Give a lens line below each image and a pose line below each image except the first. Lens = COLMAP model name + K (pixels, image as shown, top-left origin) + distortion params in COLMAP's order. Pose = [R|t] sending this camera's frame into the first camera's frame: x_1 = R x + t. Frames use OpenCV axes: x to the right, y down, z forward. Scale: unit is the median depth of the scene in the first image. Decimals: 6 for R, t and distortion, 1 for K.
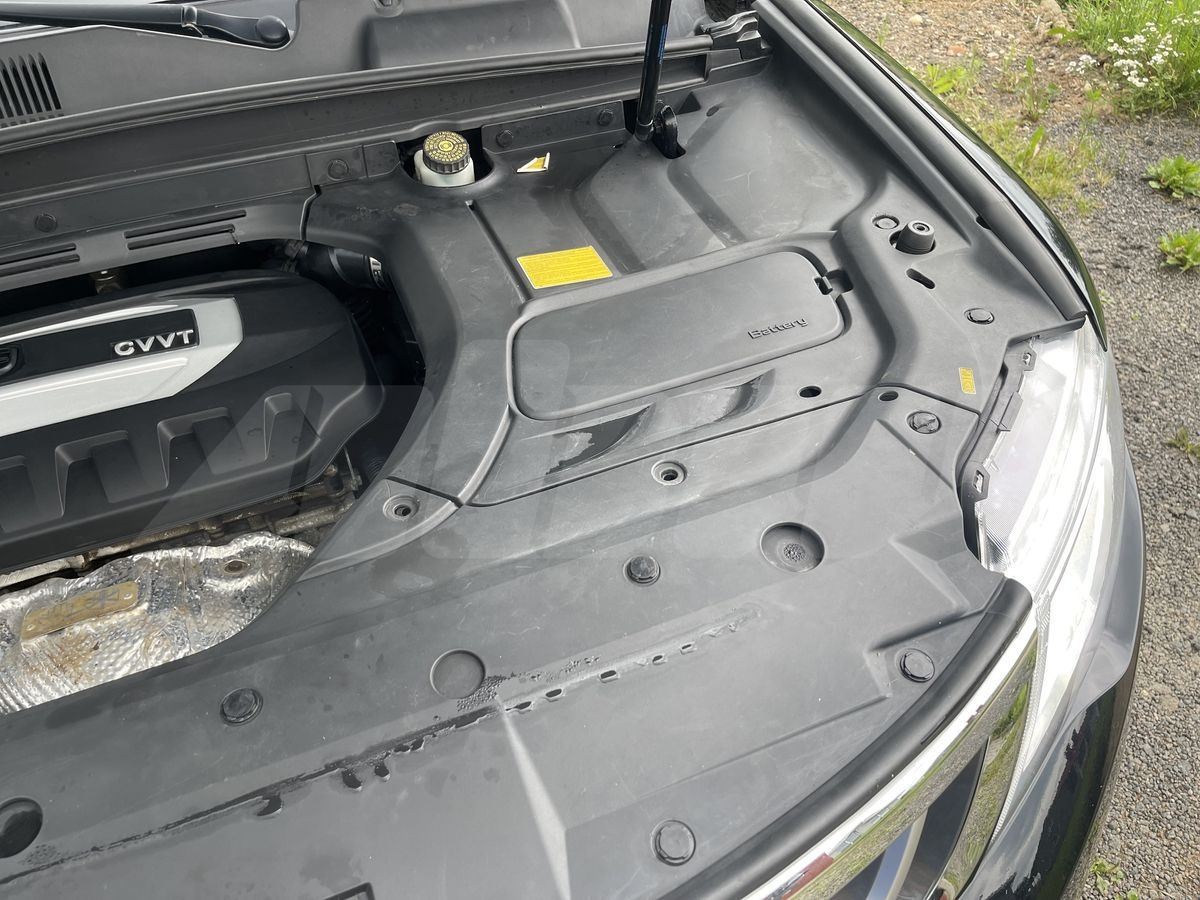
lens RADIAL K [[919.6, 0, 615.2], [0, 919.6, 451.3], [0, 0, 1]] dist [0.062841, -0.084731]
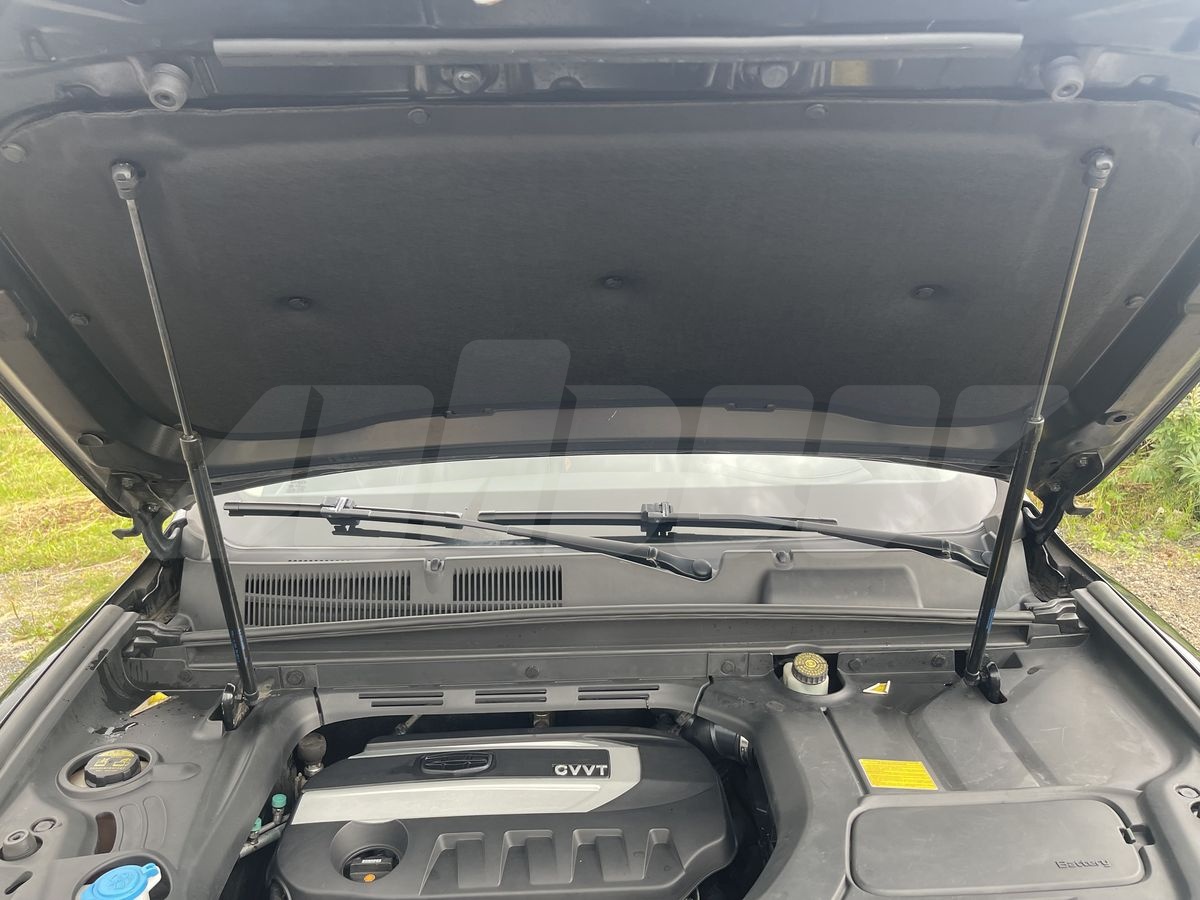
lens RADIAL K [[919.6, 0, 611.1], [0, 919.6, 451.2], [0, 0, 1]] dist [0.062841, -0.084731]
pose [[0.934760, 0.082914, -0.345469, -0.017948], [-0.242664, 0.859230, -0.450376, 0.081743], [0.259495, 0.504826, 0.823294, -0.346490]]
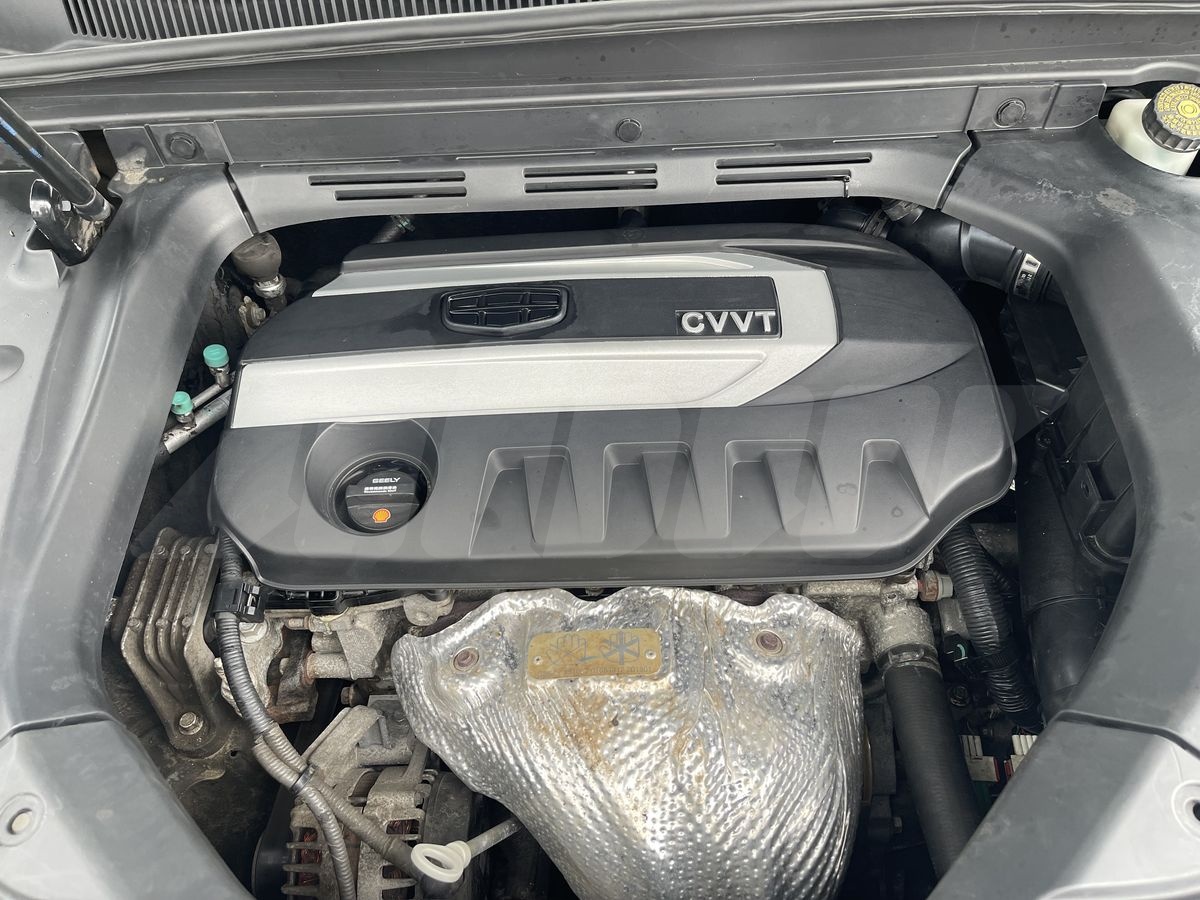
lens RADIAL K [[919.6, 0, 610.5], [0, 919.6, 457.8], [0, 0, 1]] dist [0.062841, -0.084731]
pose [[0.928598, 0.279426, -0.244184, -0.357364], [-0.233663, 0.951481, 0.200215, -0.134984], [0.288282, -0.128863, 0.948835, 0.228127]]
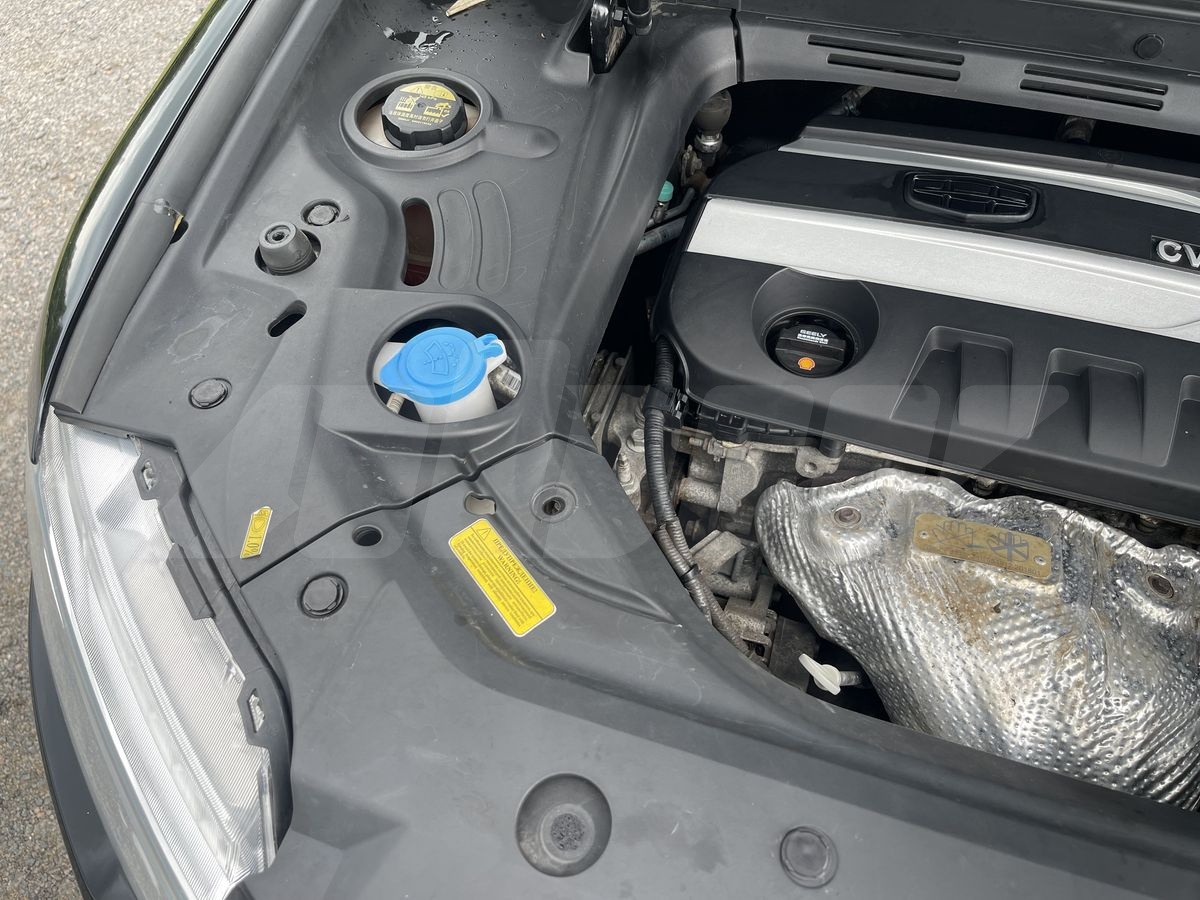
lens RADIAL K [[917.5, 0, 602.3], [0, 917.5, 454.3], [0, 0, 1]] dist [0.037239, -0.048978]
pose [[0.756862, 0.520469, -0.395312, -0.473452], [-0.424366, 0.851352, 0.308405, -0.006515], [0.497065, -0.065663, 0.865225, 0.111851]]
